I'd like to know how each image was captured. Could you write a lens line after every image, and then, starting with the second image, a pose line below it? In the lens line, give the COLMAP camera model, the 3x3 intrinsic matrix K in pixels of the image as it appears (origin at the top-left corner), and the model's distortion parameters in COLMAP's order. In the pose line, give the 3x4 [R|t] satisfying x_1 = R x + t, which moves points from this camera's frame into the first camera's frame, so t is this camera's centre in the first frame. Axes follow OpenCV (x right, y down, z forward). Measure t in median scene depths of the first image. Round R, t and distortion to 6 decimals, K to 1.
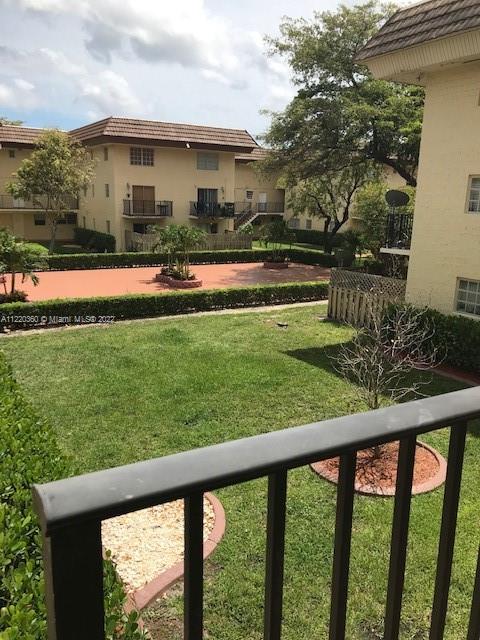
lens RADIAL K [[522.7, 0, 240.0], [0, 522.7, 320.0], [0, 0, 1]] dist [0.010485, -0.001578]
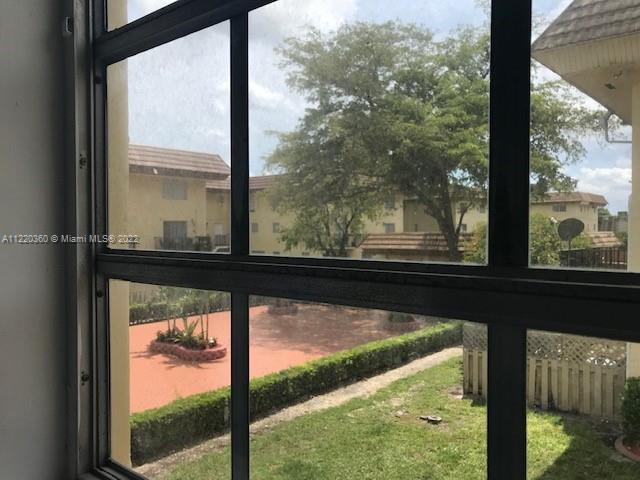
lens RADIAL K [[534.9, 0, 333.4], [0, 534.9, 236.0], [0, 0, 1]] dist [0.014401, -0.000607]
pose [[0.947560, -0.036378, 0.317499, -0.104610], [0.102168, 0.975844, -0.193105, -0.042427], [-0.302805, 0.215417, 0.928388, 0.153156]]
